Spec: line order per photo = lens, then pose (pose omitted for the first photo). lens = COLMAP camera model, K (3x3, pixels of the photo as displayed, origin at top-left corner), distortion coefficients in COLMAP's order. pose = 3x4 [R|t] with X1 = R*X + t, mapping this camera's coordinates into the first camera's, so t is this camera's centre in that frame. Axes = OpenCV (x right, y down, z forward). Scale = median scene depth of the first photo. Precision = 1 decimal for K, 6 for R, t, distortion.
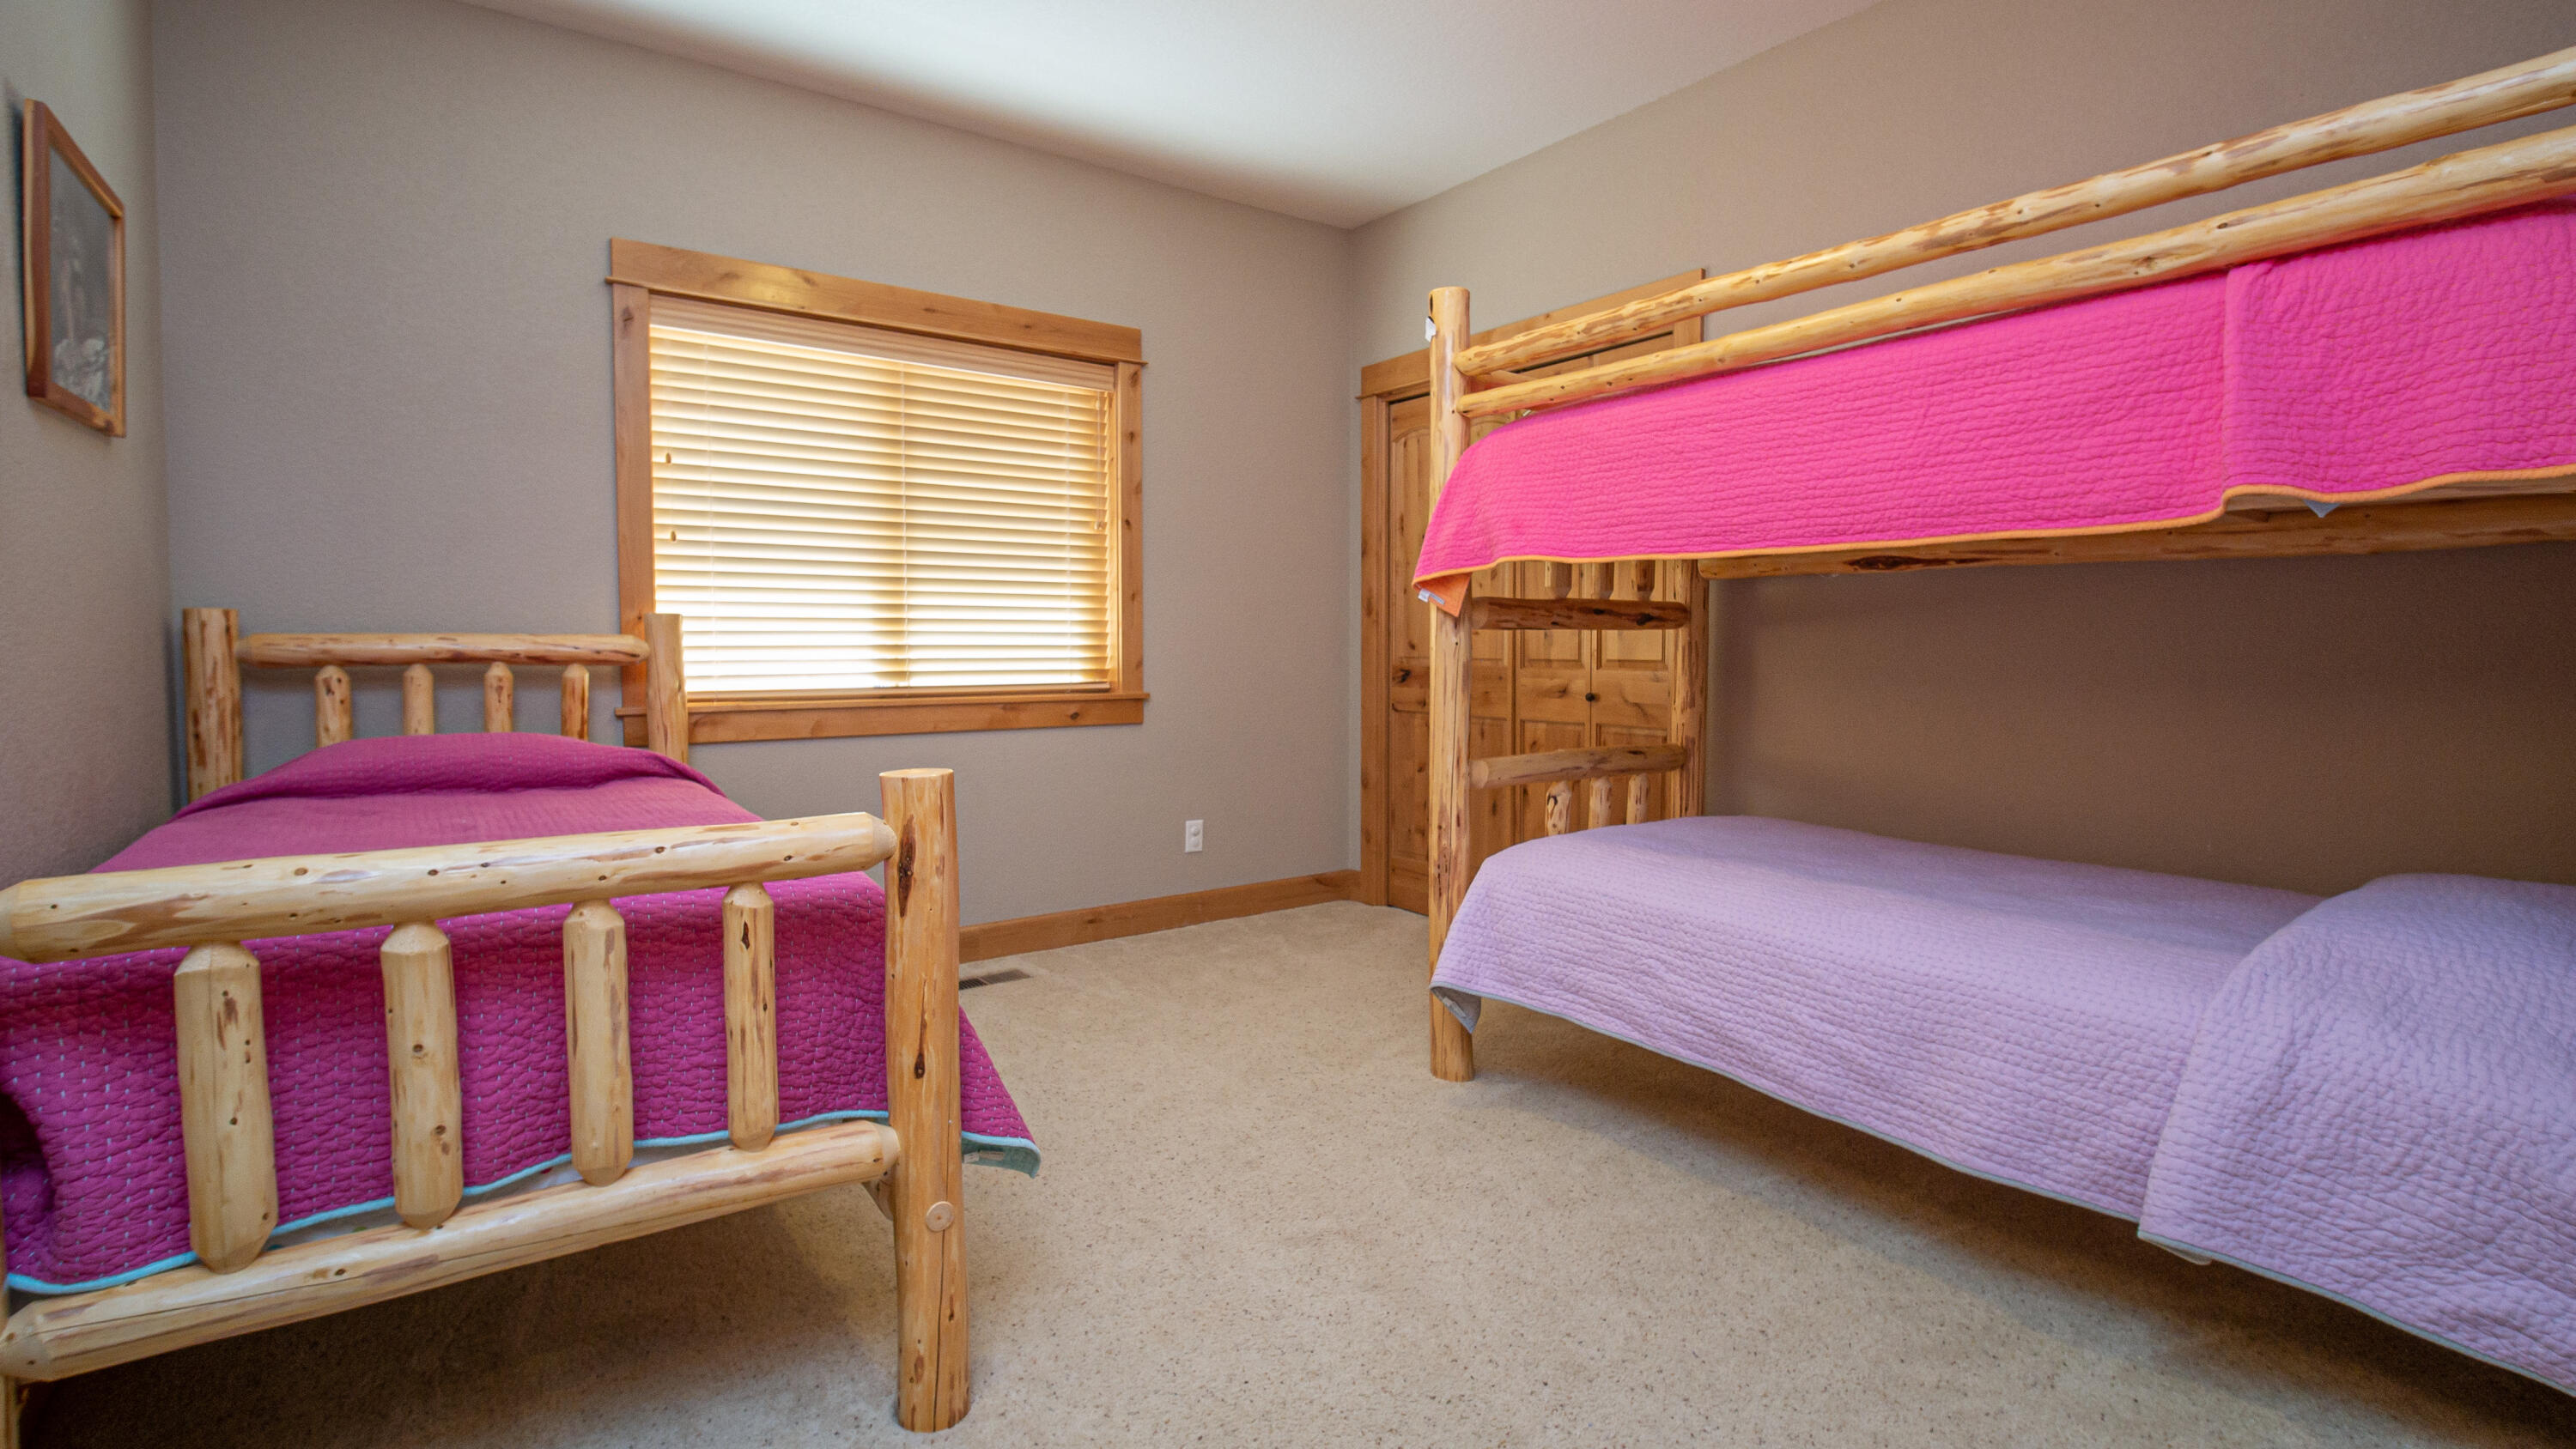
lens RADIAL K [[1178.5, 0, 1277.7], [0, 1178.5, 712.5], [0, 0, 1]] dist [-0.018425, -0.001291]
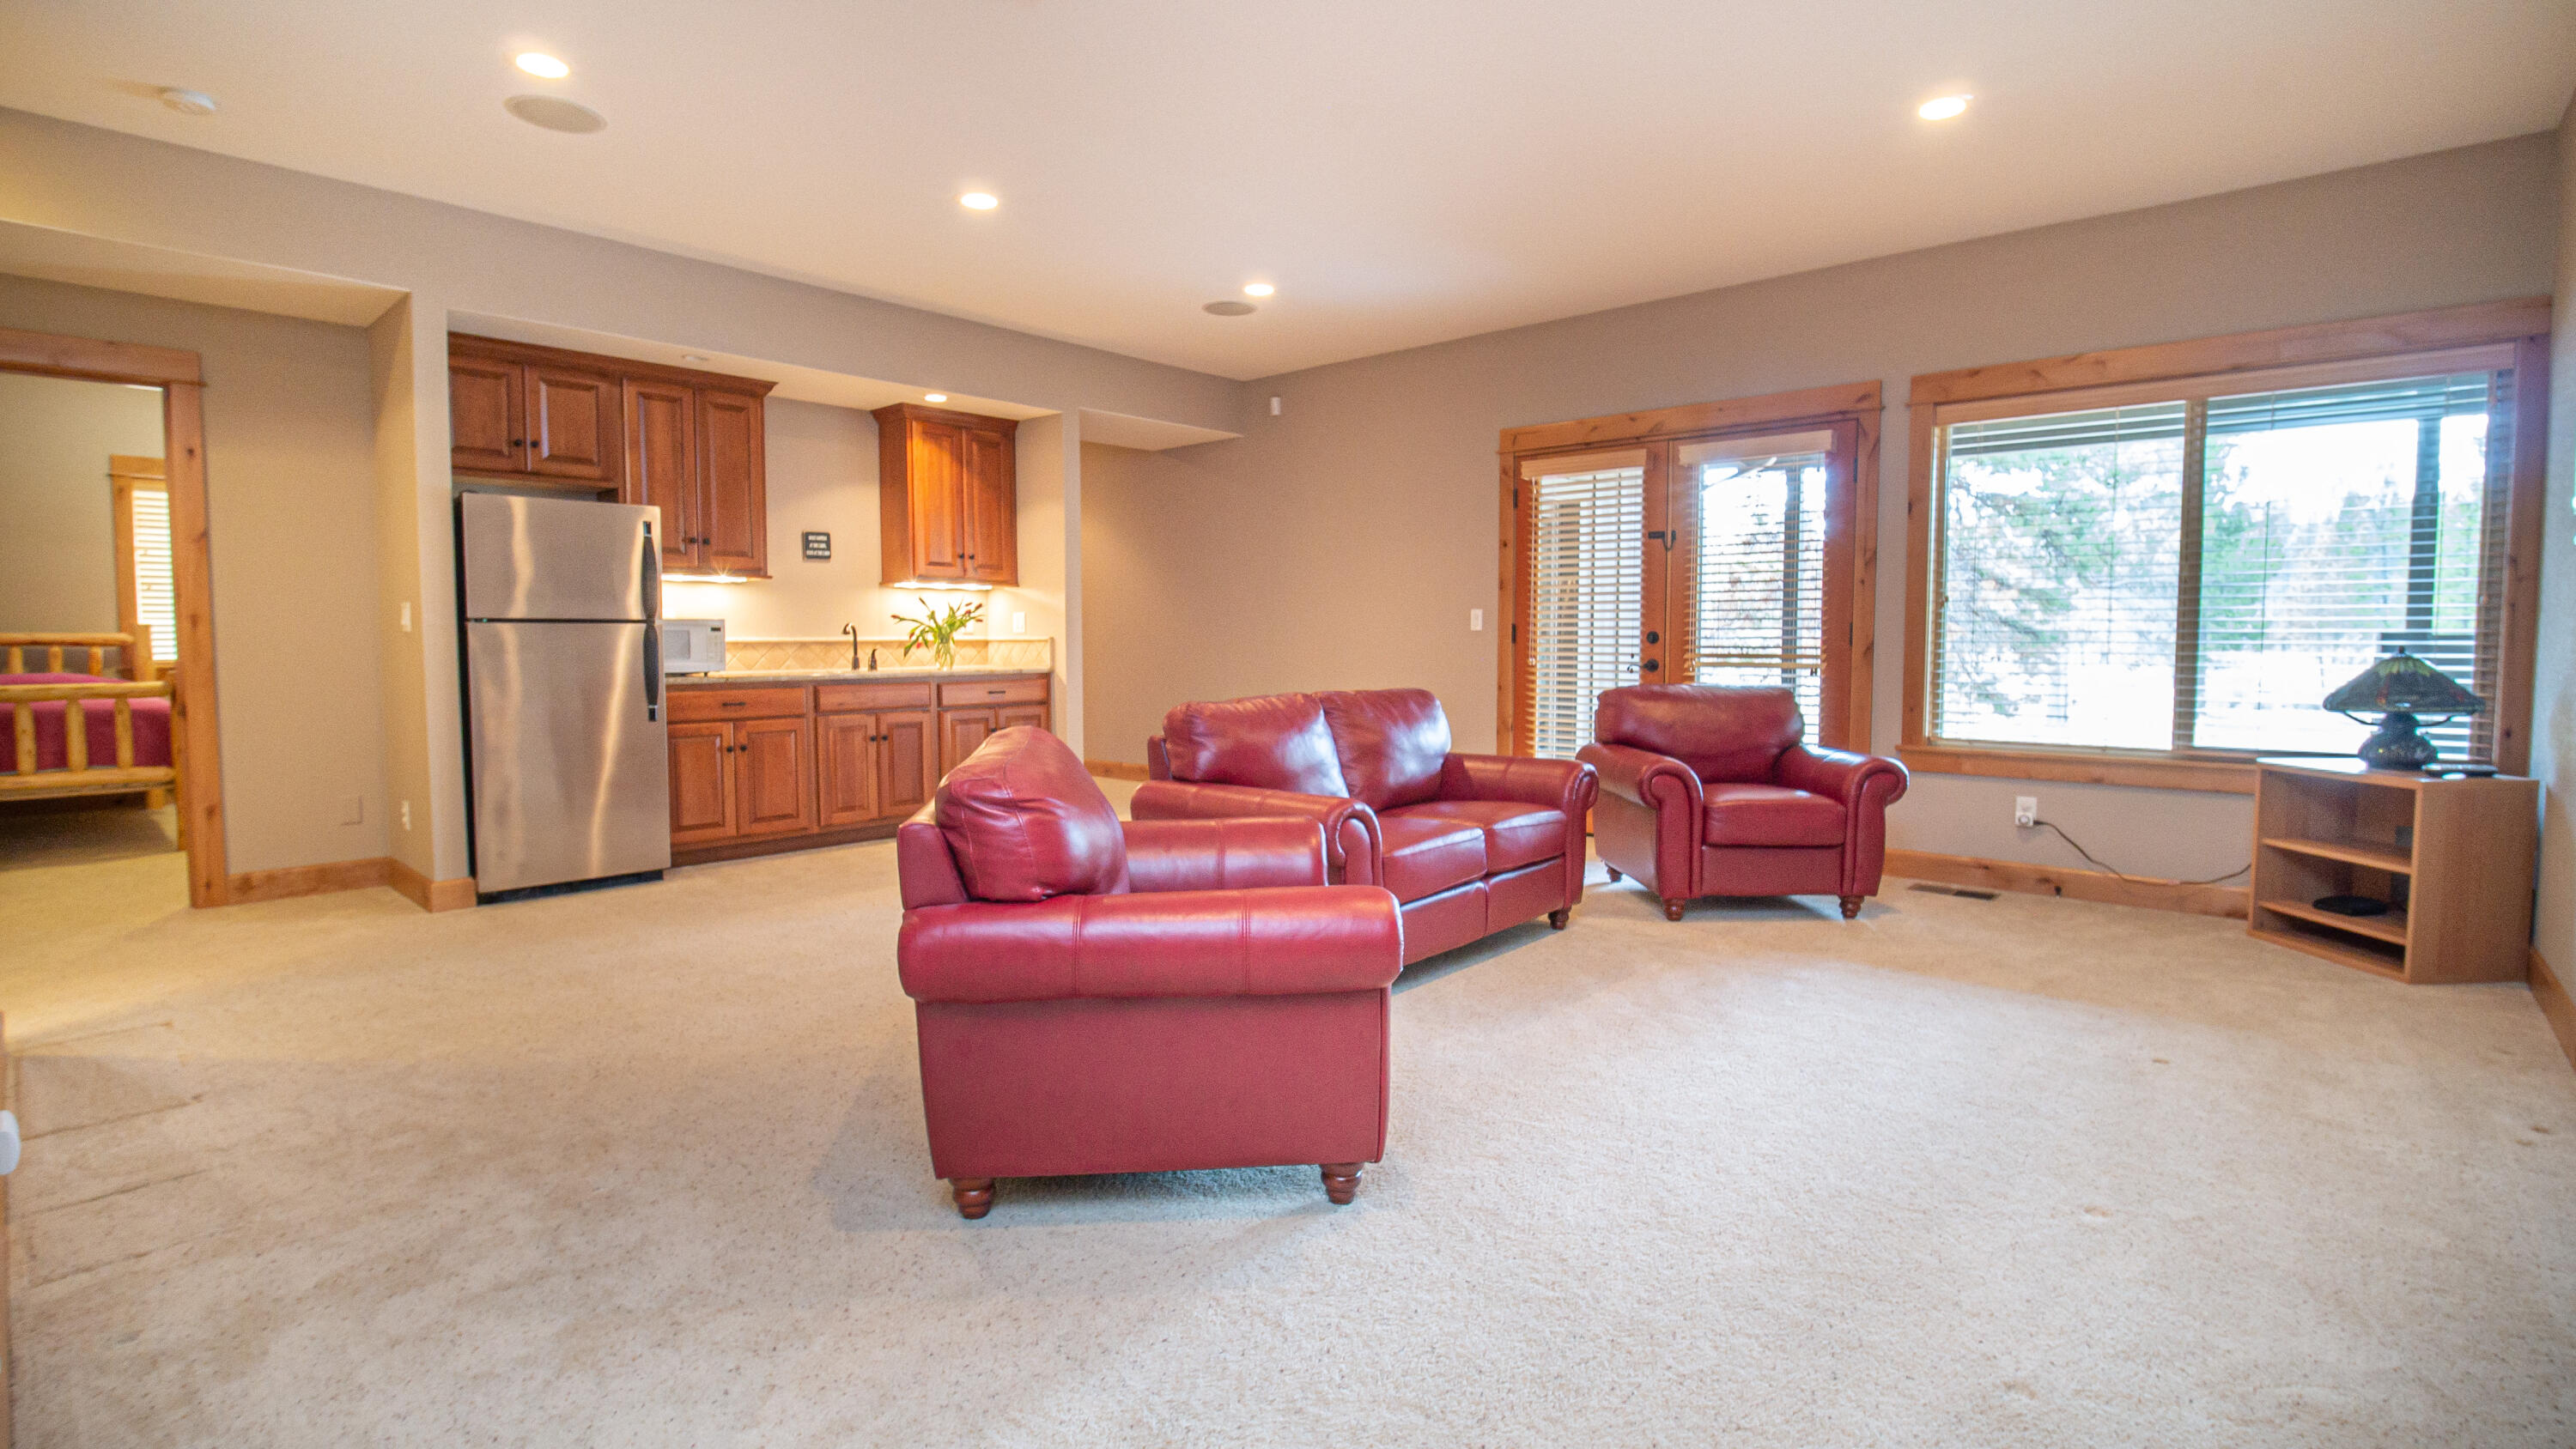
lens RADIAL K [[1178.5, 0, 1277.7], [0, 1178.5, 712.5], [0, 0, 1]] dist [-0.018425, -0.001291]
pose [[0.979537, -0.016081, 0.200620, 1.200316], [0.013553, 0.999811, 0.013963, 0.088554], [-0.200806, -0.010959, 0.979570, -1.667003]]
